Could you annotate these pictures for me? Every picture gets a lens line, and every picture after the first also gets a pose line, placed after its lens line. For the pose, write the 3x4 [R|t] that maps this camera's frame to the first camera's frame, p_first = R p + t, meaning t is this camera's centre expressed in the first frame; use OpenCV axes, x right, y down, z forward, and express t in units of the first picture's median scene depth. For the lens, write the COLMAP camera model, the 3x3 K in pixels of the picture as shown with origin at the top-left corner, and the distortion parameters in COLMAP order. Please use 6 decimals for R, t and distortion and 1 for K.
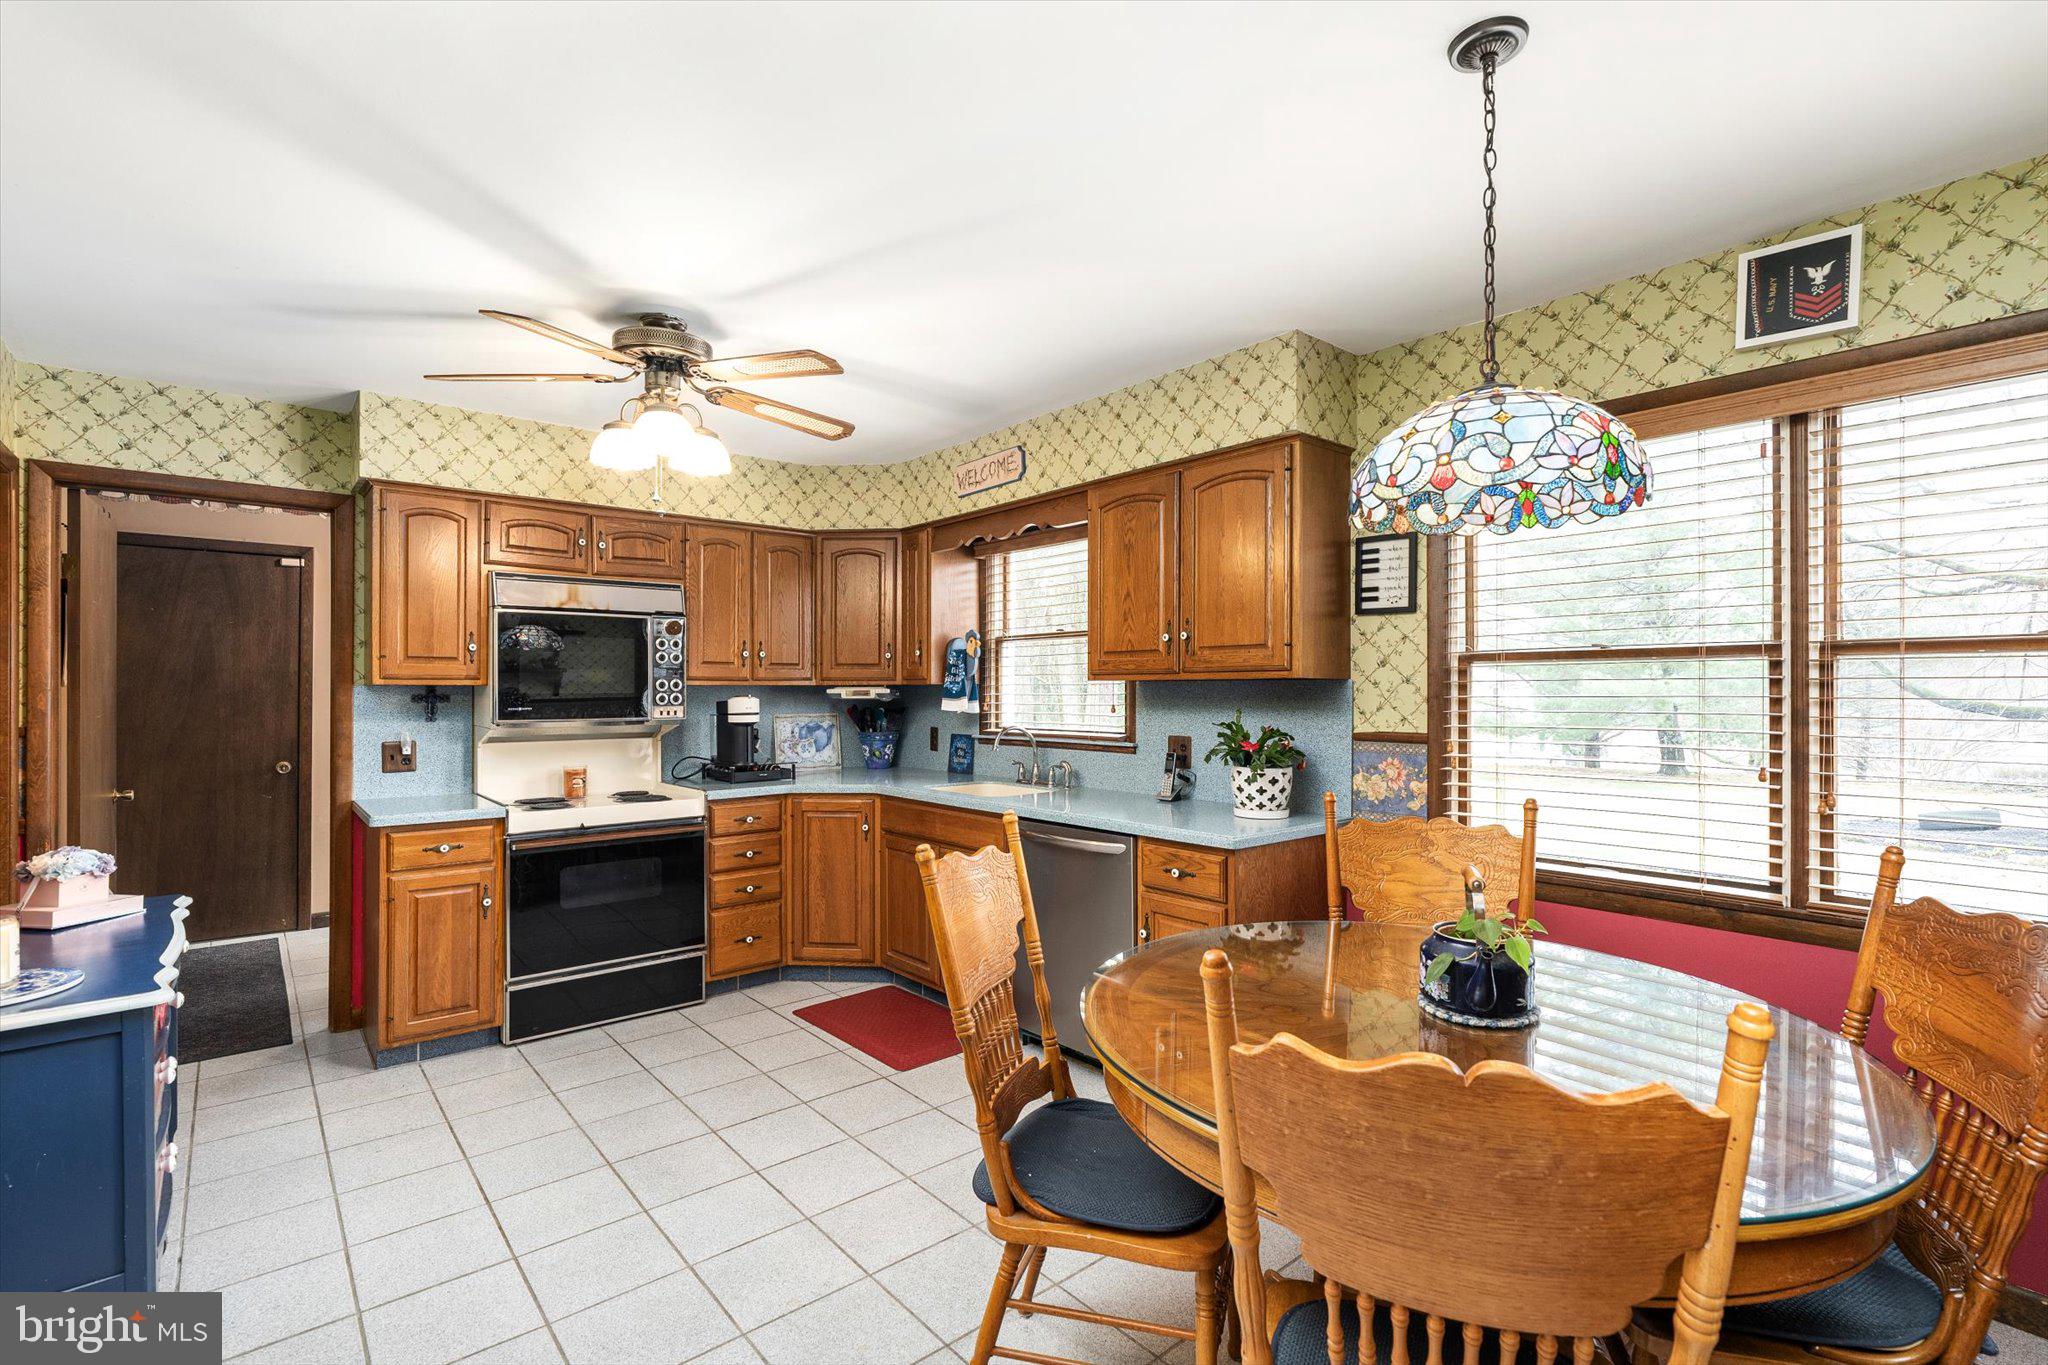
lens RADIAL K [[944.6, 0, 1031.8], [0, 944.6, 679.1], [0, 0, 1]] dist [-0.006263, 0.001927]
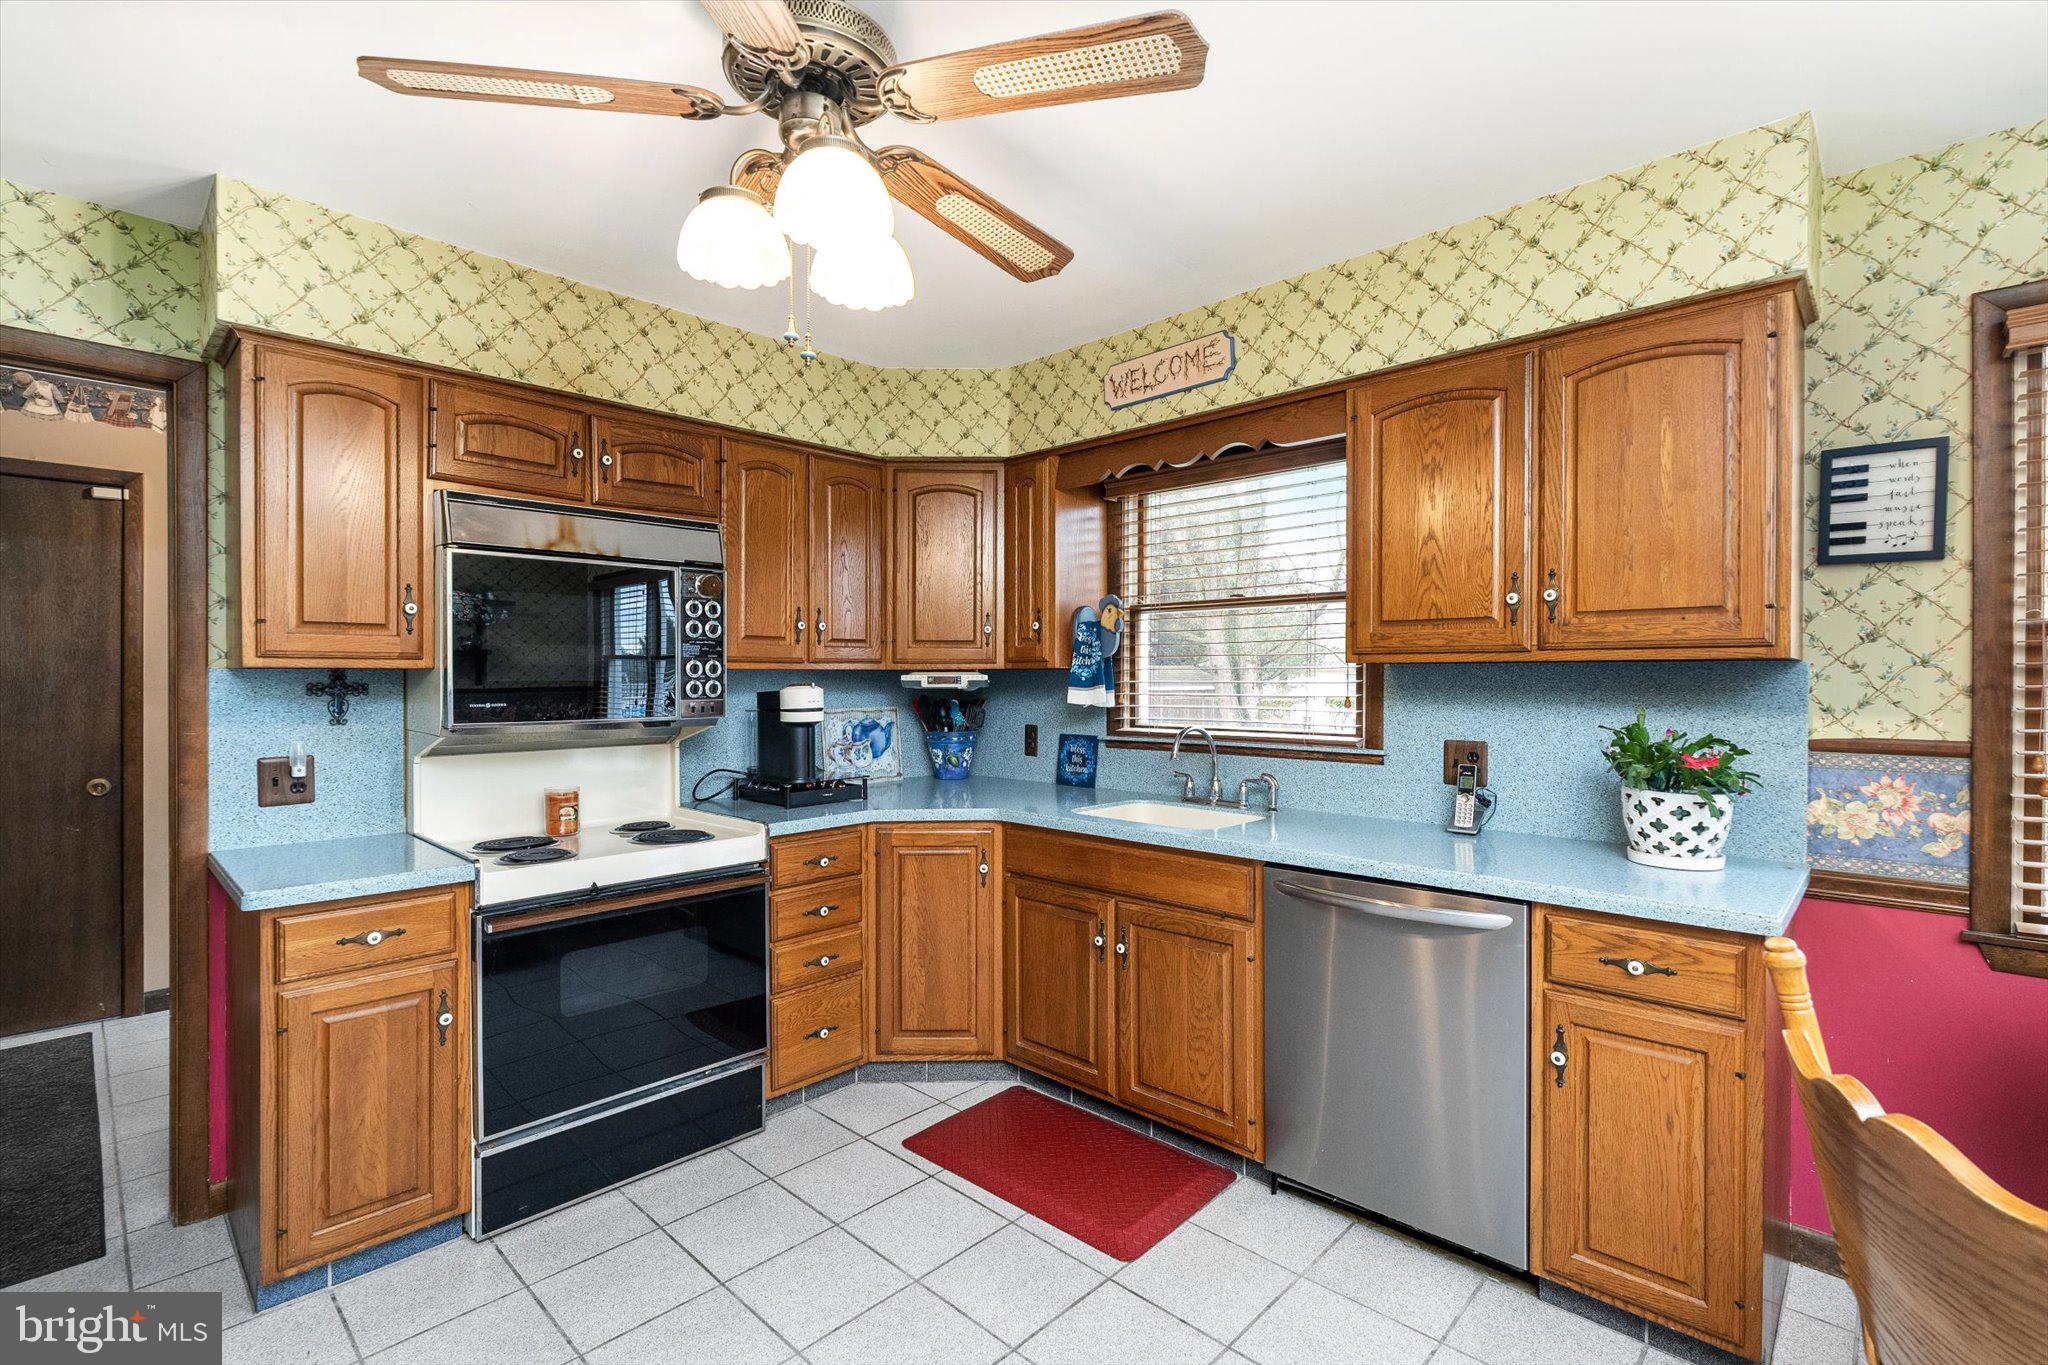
lens RADIAL K [[944.6, 0, 1033.0], [0, 944.6, 676.9], [0, 0, 1]] dist [-0.006263, 0.001927]
pose [[0.995037, 0.000248, 0.099510, -0.238053], [-0.001439, 0.999928, 0.011901, 0.004130], [-0.099500, -0.011985, 0.994965, 0.324554]]
